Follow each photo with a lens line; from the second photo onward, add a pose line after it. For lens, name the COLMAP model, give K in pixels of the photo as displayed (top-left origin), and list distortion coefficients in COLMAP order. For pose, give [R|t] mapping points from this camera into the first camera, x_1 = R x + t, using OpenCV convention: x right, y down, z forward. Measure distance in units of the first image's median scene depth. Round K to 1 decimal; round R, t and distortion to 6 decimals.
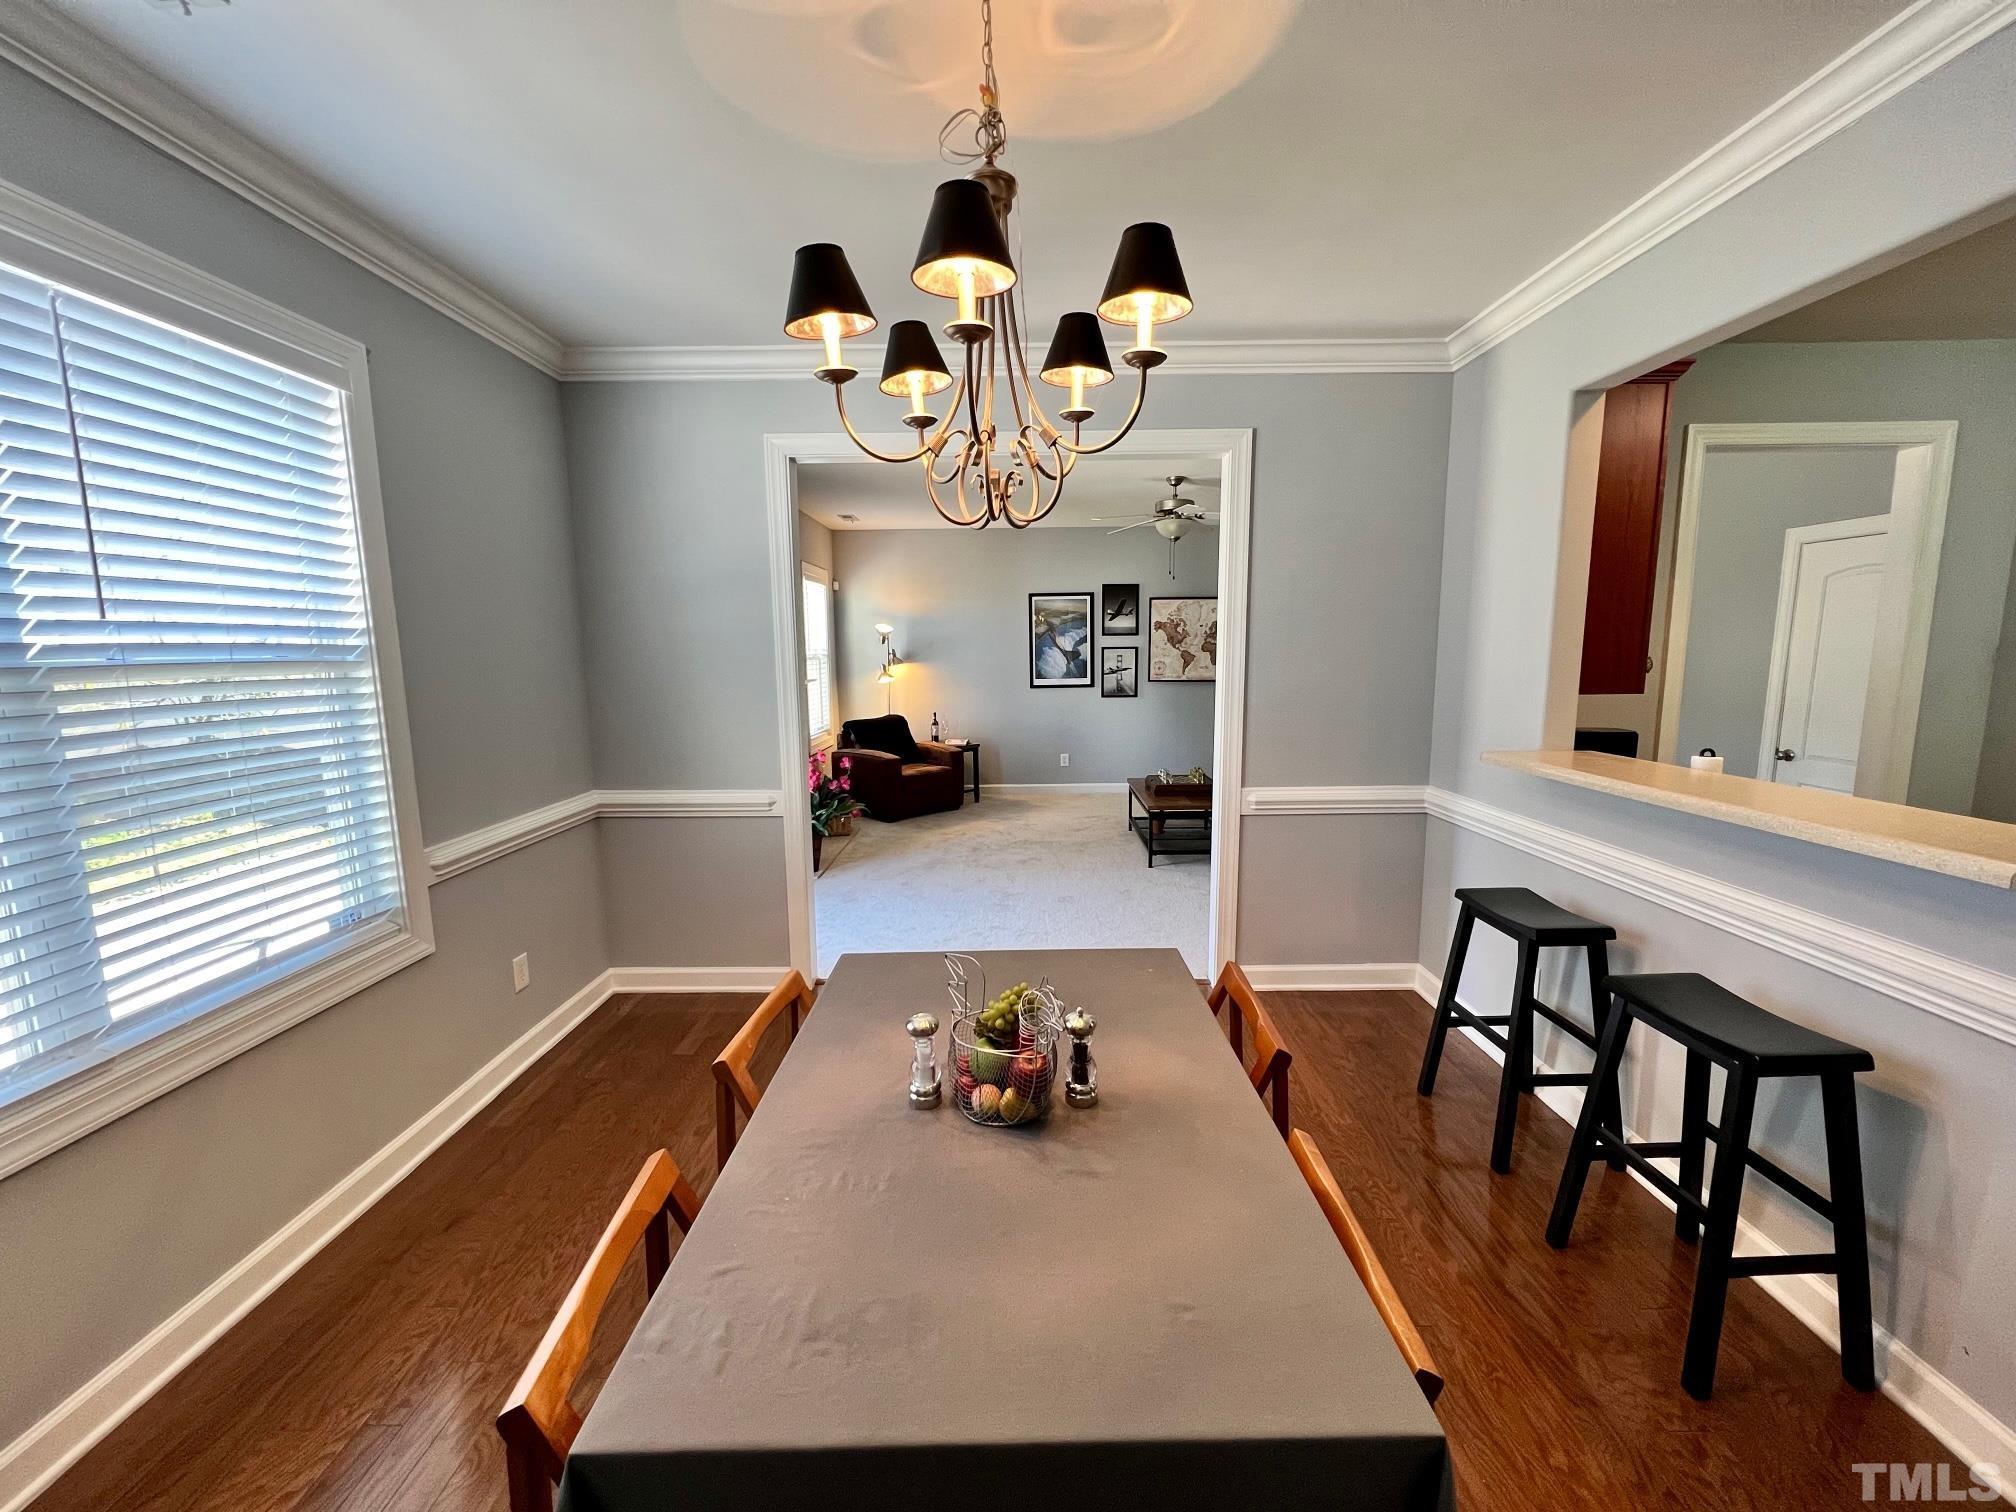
lens RADIAL K [[805.2, 0, 1008.0], [0, 805.2, 756.0], [0, 0, 1]] dist [-0.002296, -0.000095]
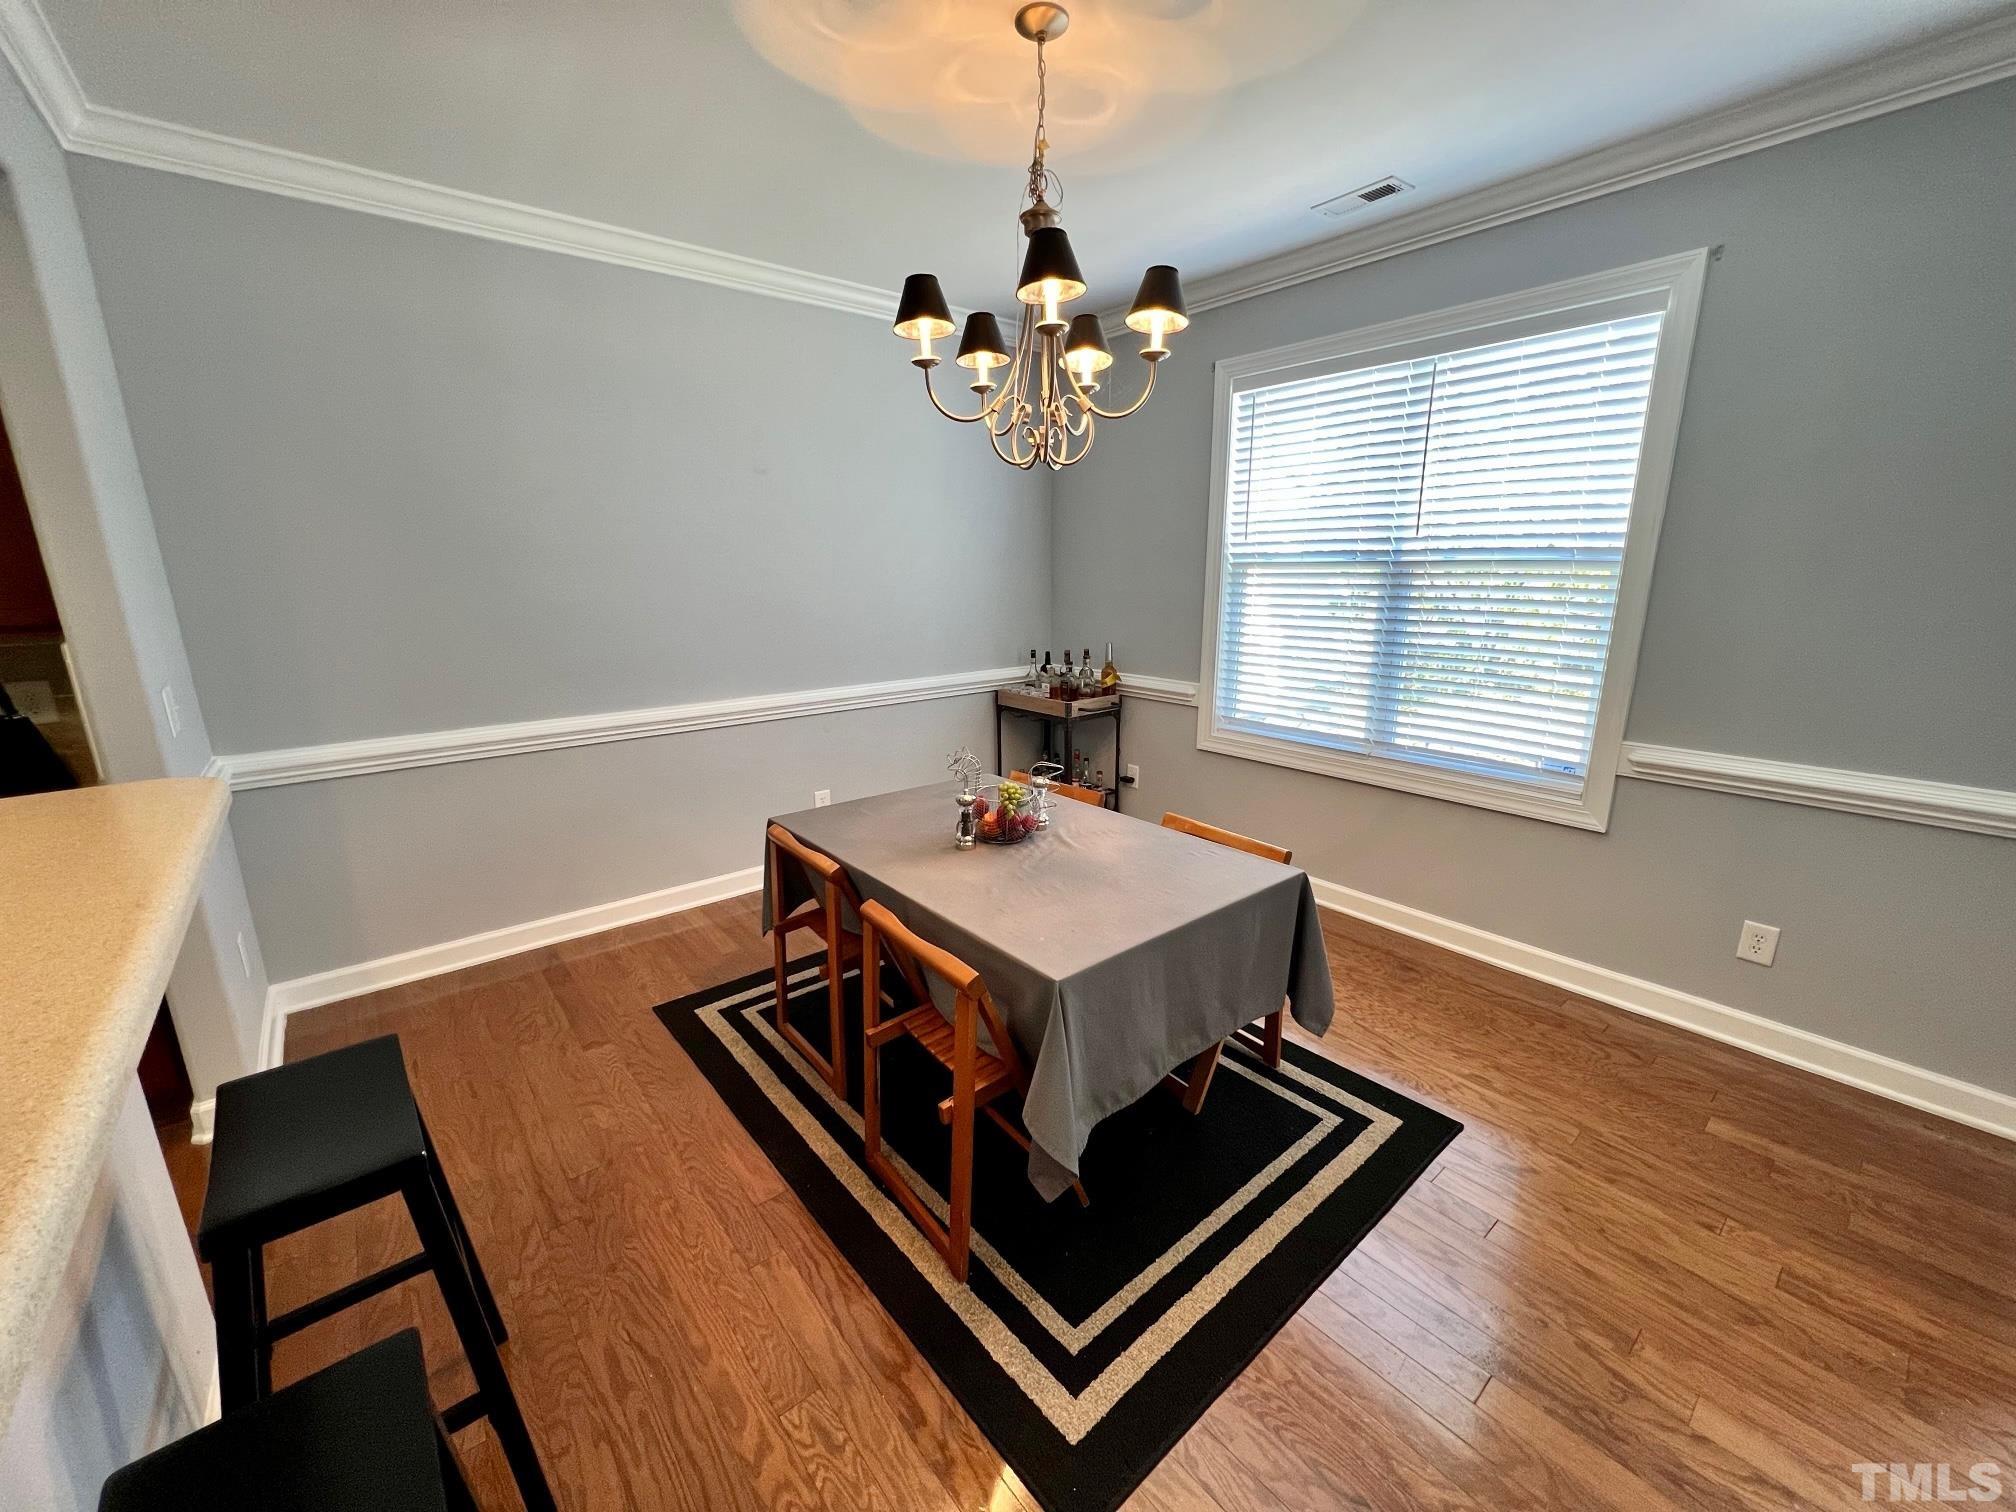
lens RADIAL K [[805.2, 0, 1008.0], [0, 805.2, 756.0], [0, 0, 1]] dist [-0.002296, -0.000095]
pose [[-0.764045, 0.165284, -0.623632, 0.594367], [-0.075663, 0.937000, 0.341036, -0.173785], [0.640711, 0.307753, -0.703404, 1.260977]]
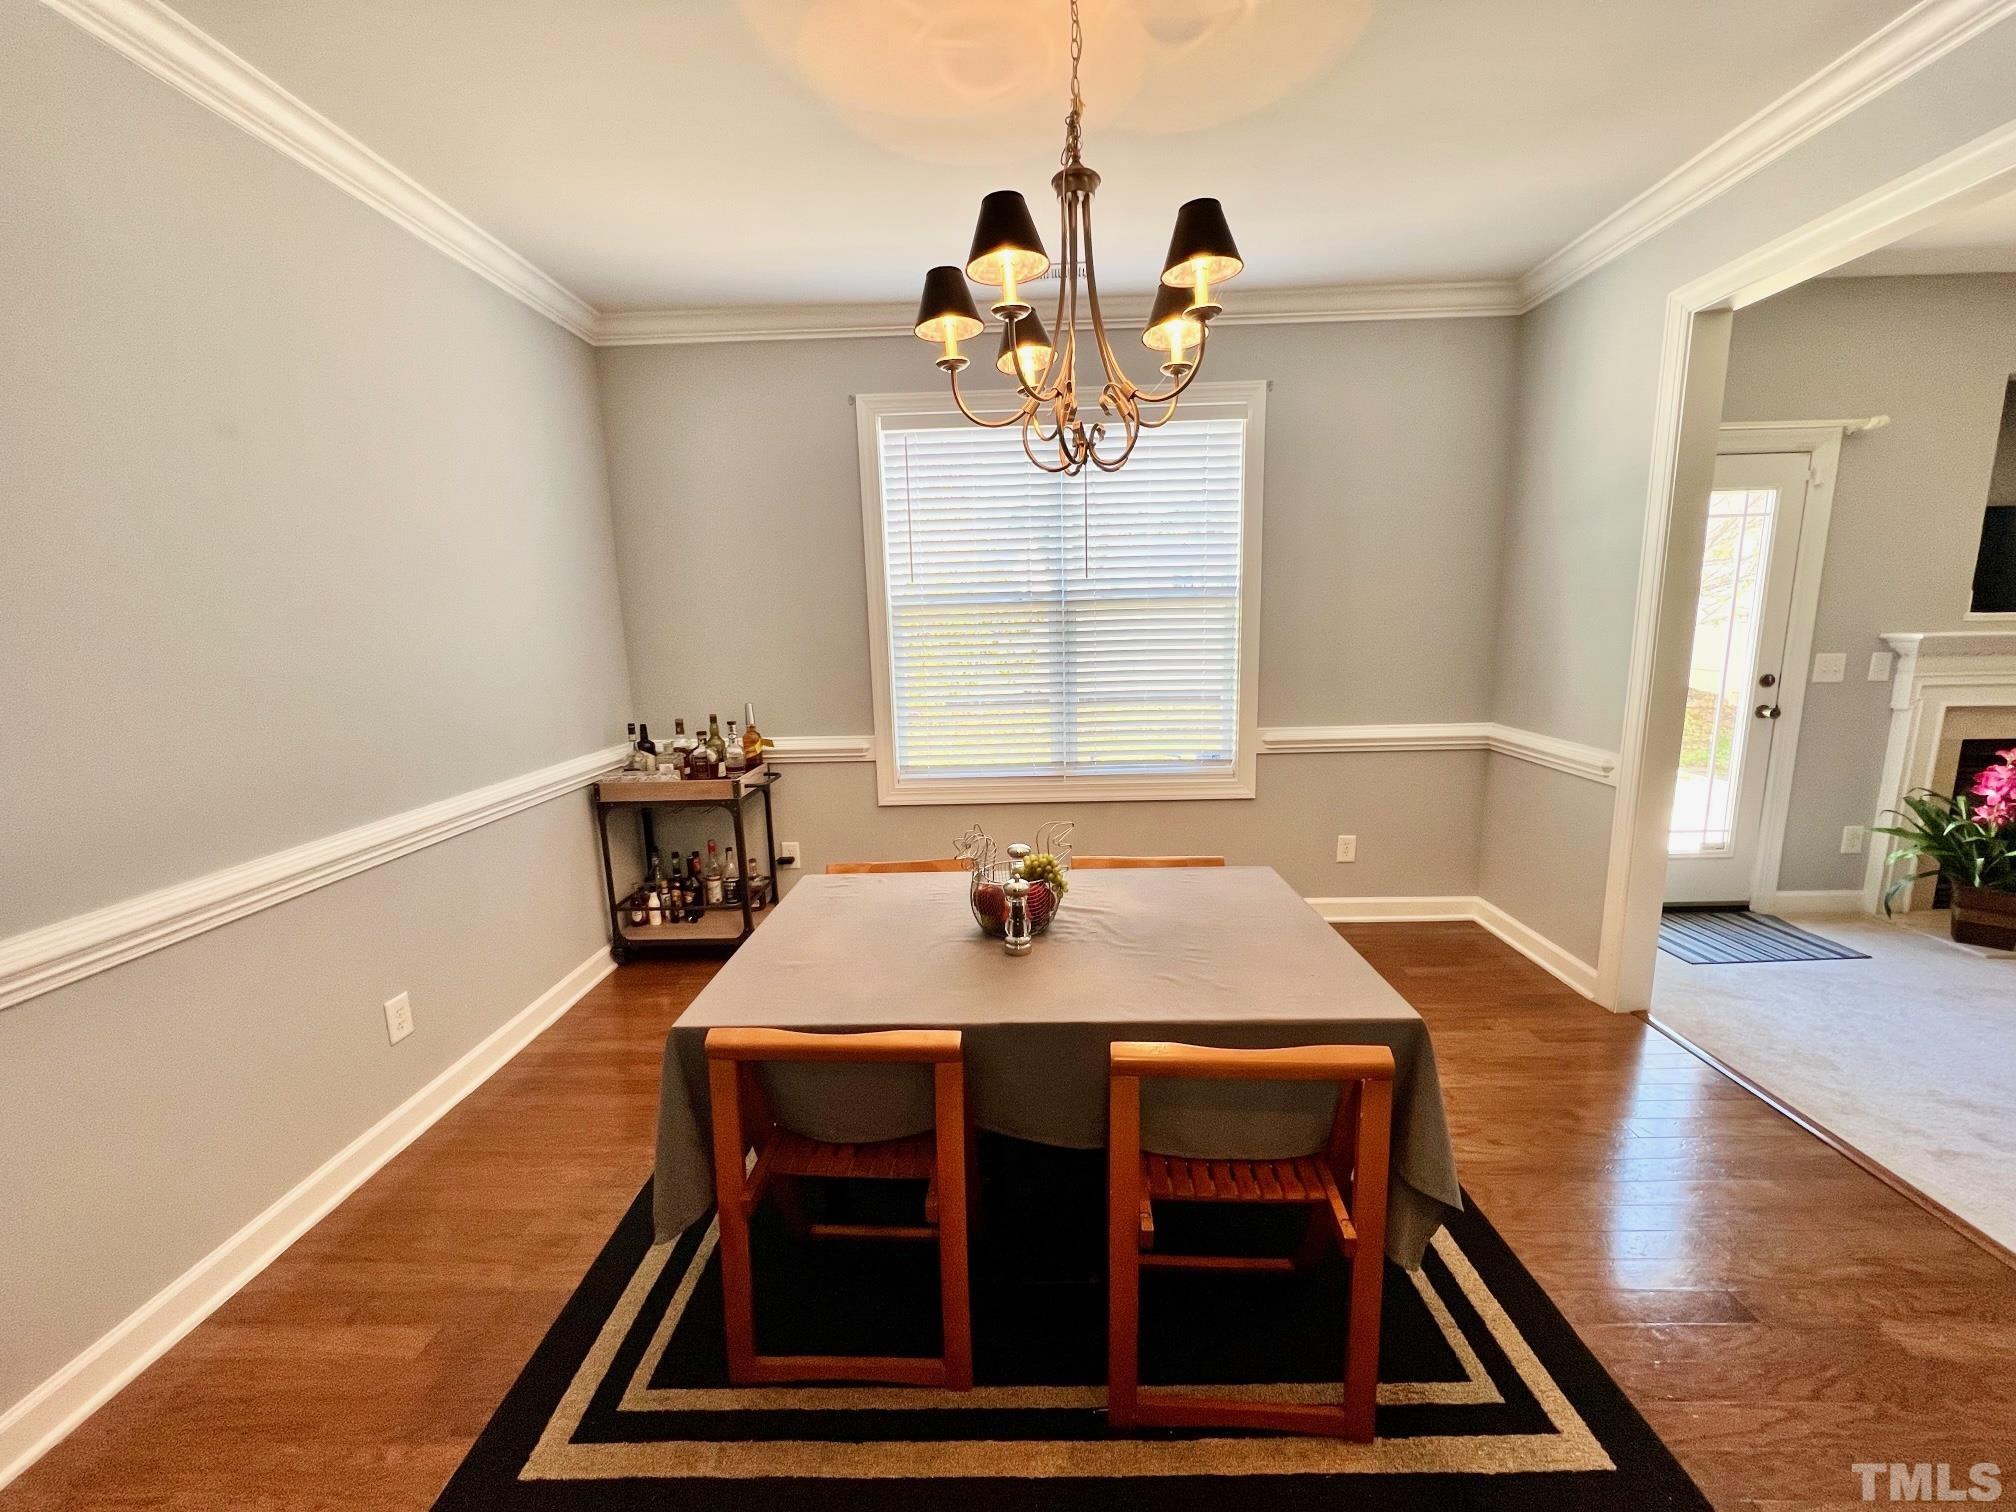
lens RADIAL K [[805.2, 0, 1008.0], [0, 805.2, 756.0], [0, 0, 1]] dist [-0.002296, -0.000095]
pose [[-0.012374, 0.179204, -0.983734, 0.742236], [-0.113790, 0.977166, 0.179439, -0.044833], [0.993428, 0.114159, 0.008300, 0.552946]]
